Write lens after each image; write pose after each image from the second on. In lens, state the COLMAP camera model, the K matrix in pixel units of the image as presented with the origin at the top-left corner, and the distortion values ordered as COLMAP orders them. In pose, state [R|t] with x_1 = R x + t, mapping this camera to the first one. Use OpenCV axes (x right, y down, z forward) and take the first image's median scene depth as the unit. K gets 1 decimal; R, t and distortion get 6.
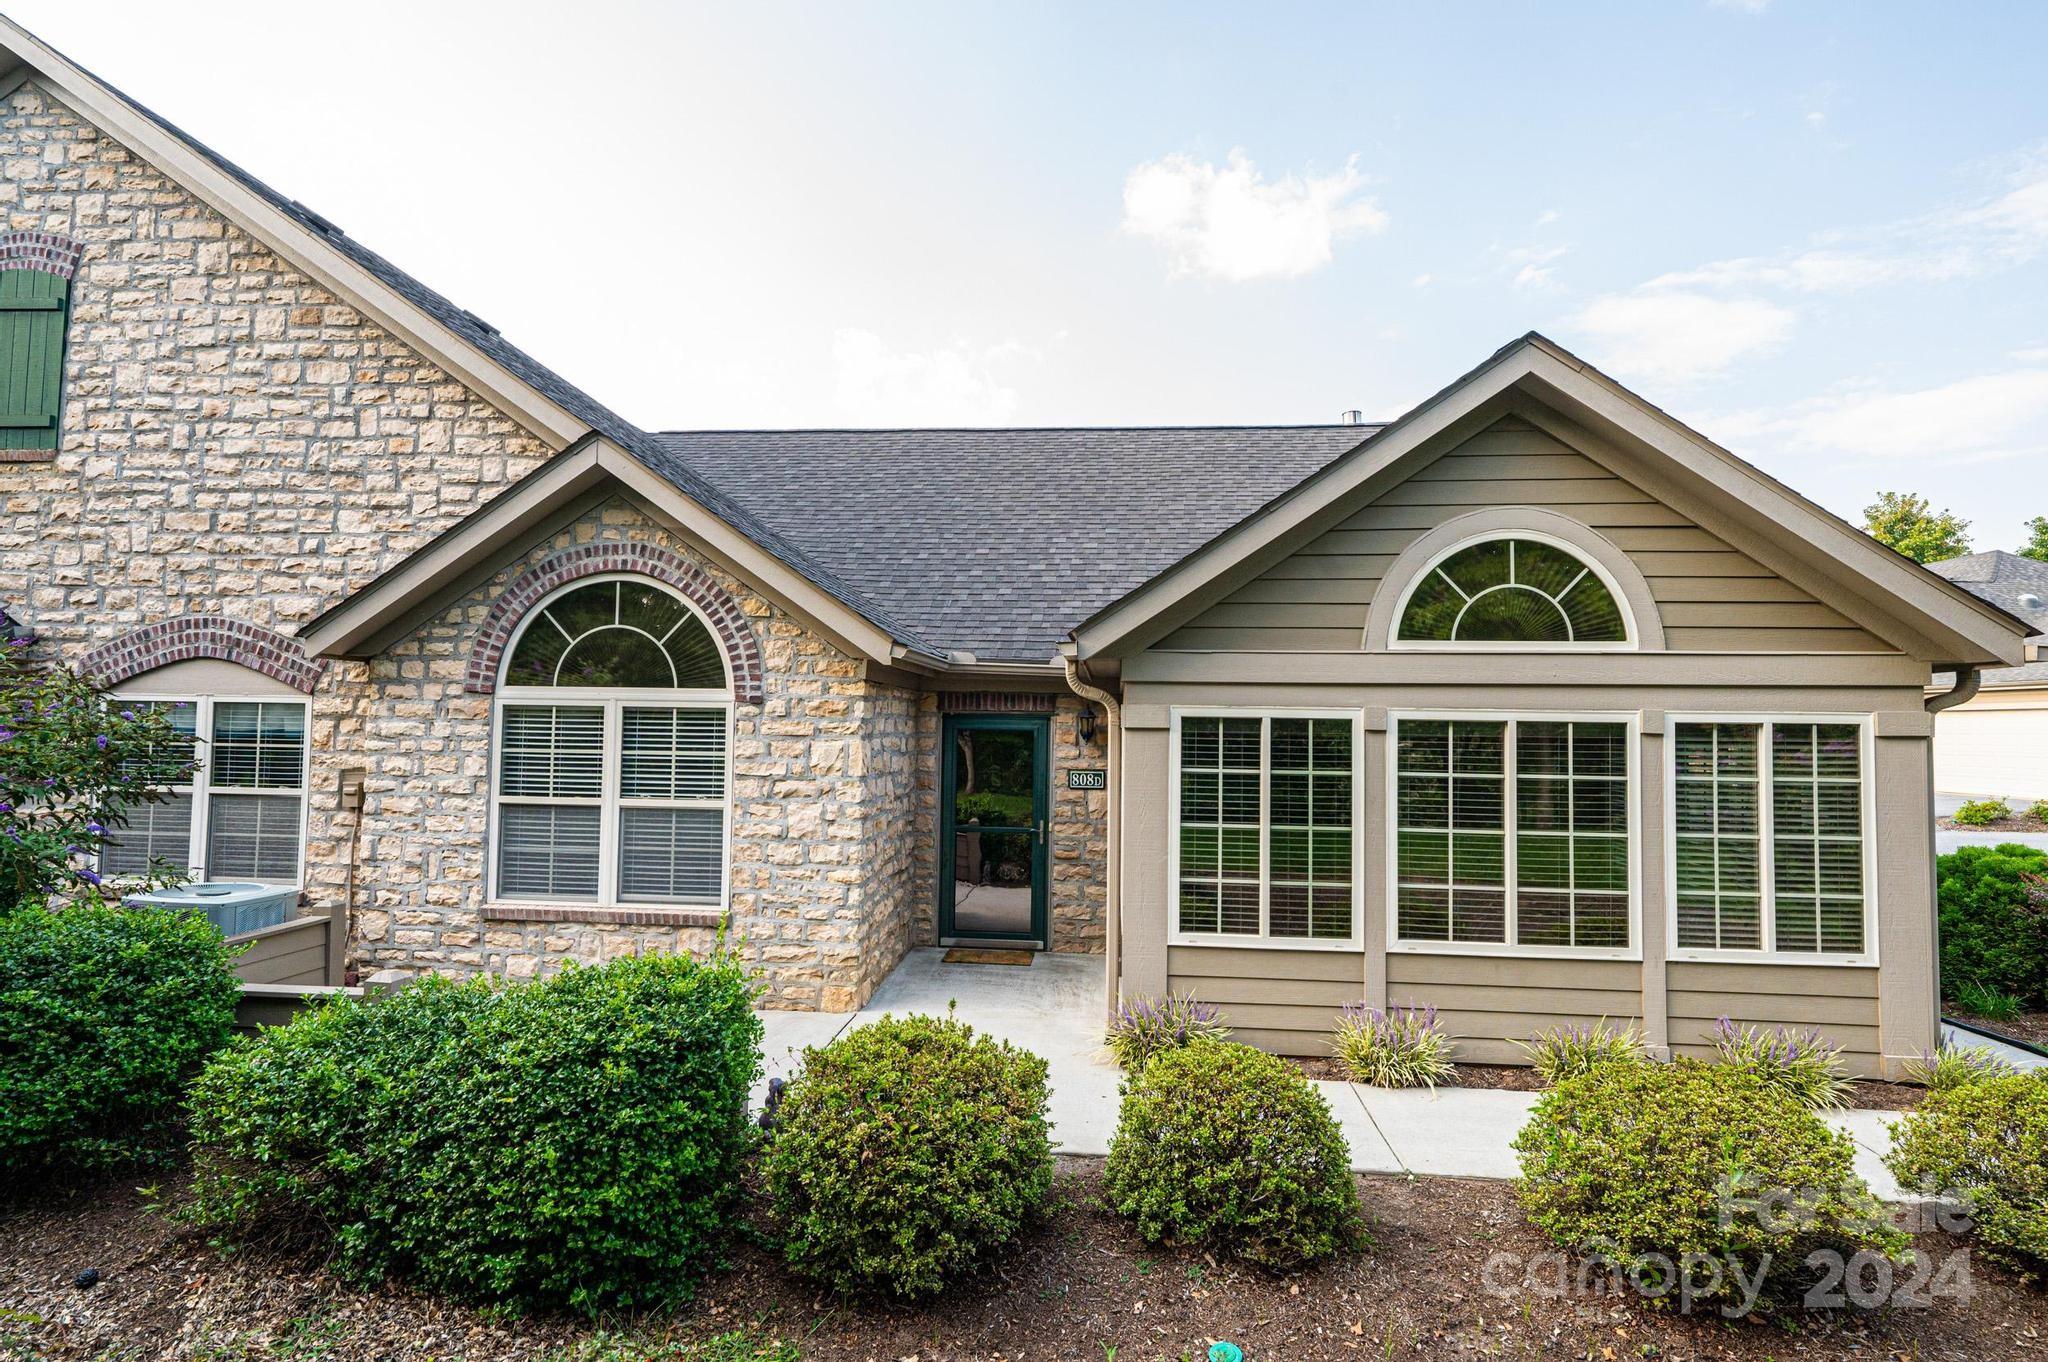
lens RADIAL K [[1015.6, 0, 1023.7], [0, 1015.6, 683.5], [0, 0, 1]] dist [0.000782, -0.000467]
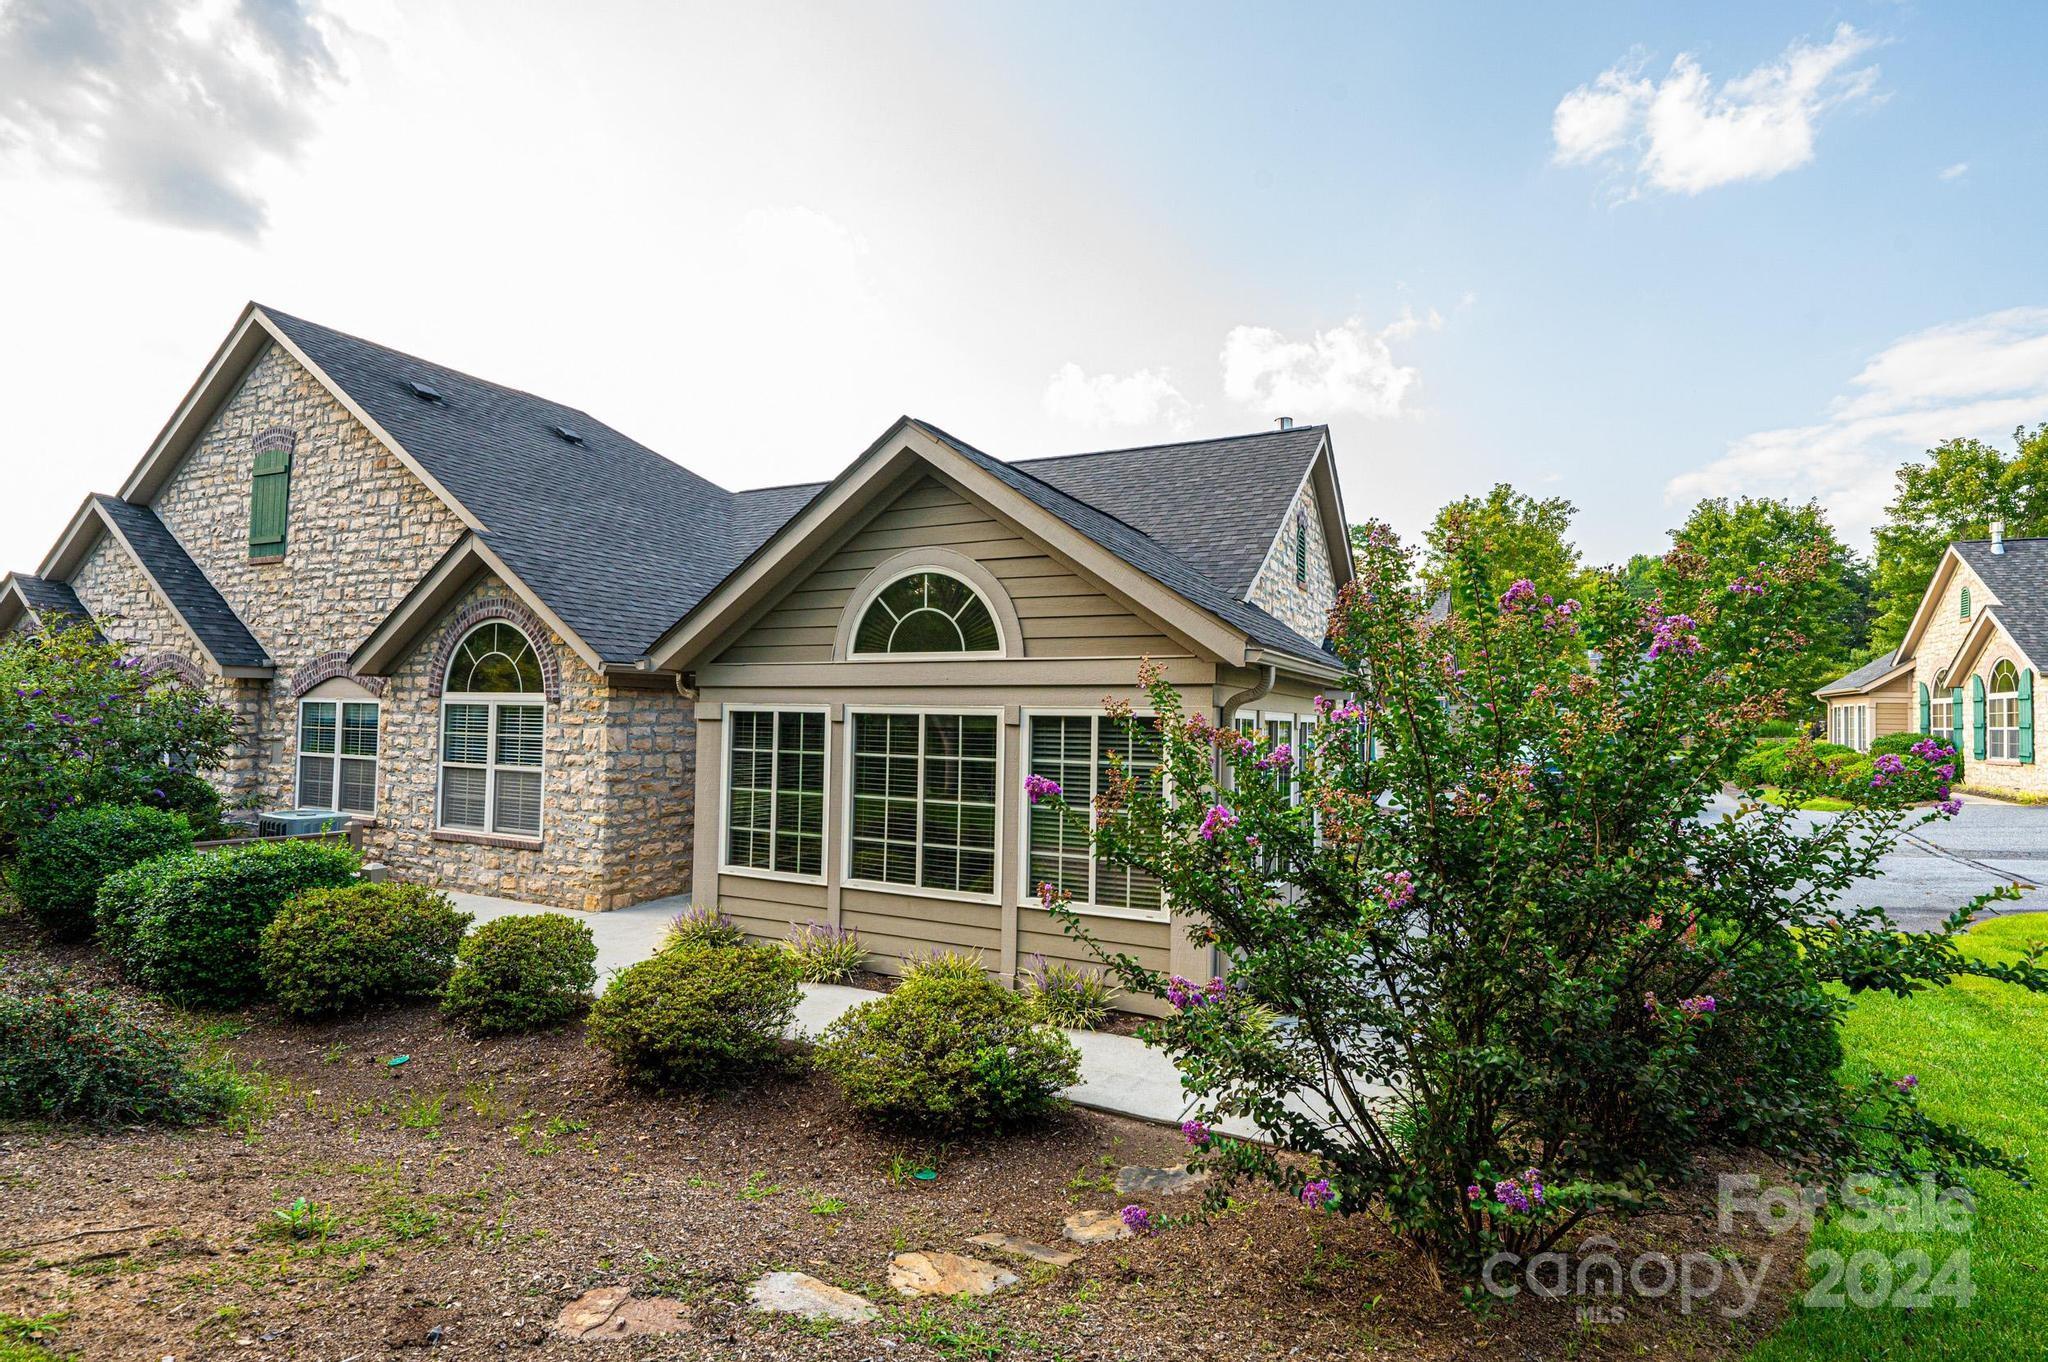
lens RADIAL K [[1006.9, 0, 1025.1], [0, 1006.9, 685.0], [0, 0, 1]] dist [0.000618, -0.000419]
pose [[0.928444, -0.010304, -0.371330, 0.913814], [0.011795, 0.999929, 0.001744, -0.000682], [0.371286, -0.005999, 0.928499, -0.117746]]
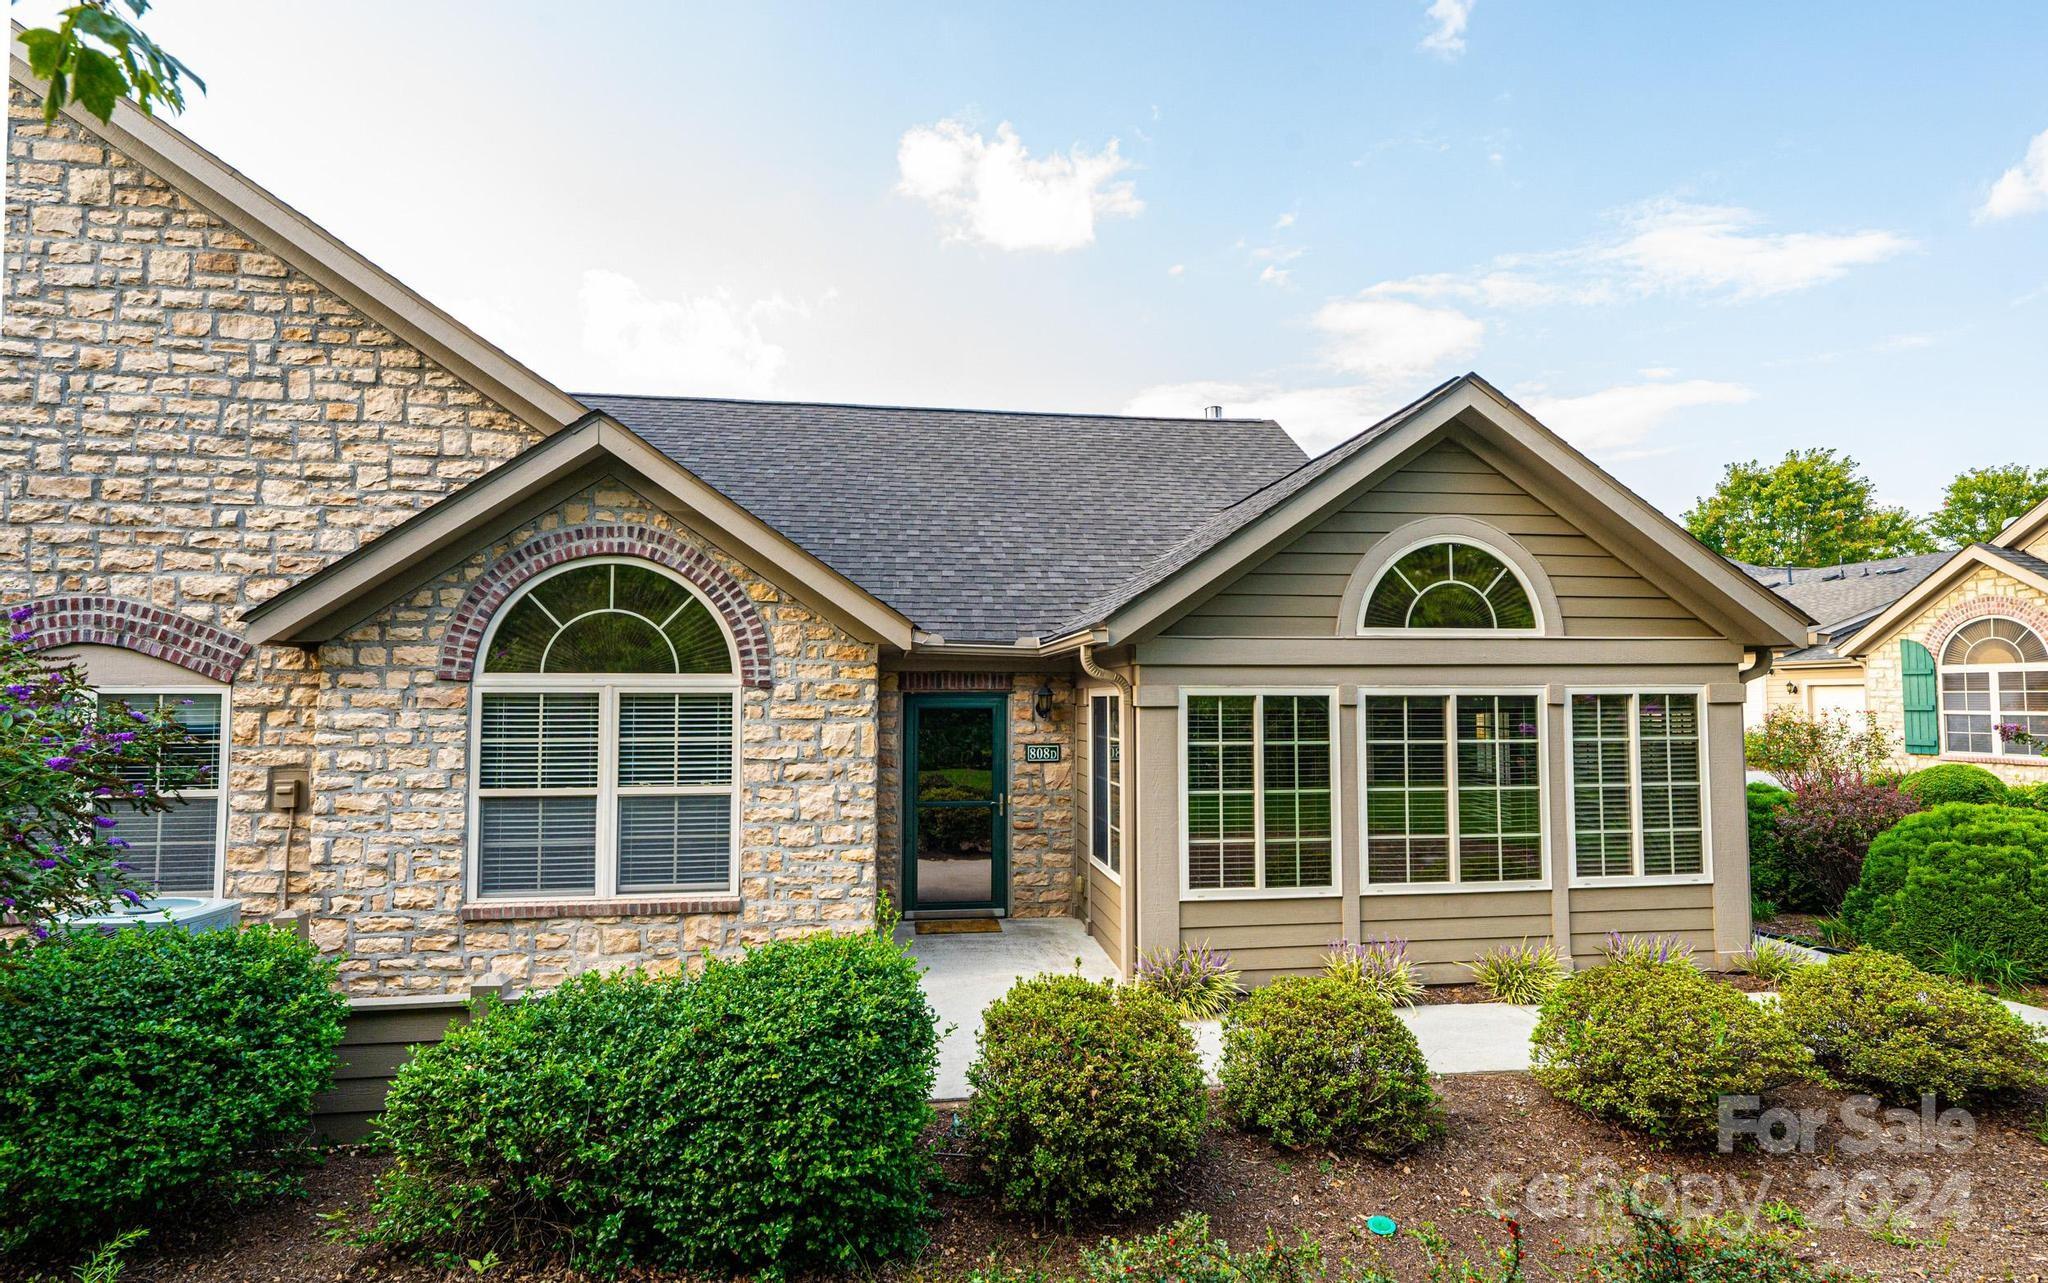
lens RADIAL K [[1027.1, 0, 1035.8], [0, 1027.1, 645.0], [0, 0, 1]] dist [0.000487, 0.000081]
pose [[0.972900, -0.004473, 0.231184, -0.234019], [0.005836, 0.999969, -0.005213, -0.015932], [-0.231154, 0.006421, 0.972896, -0.052945]]
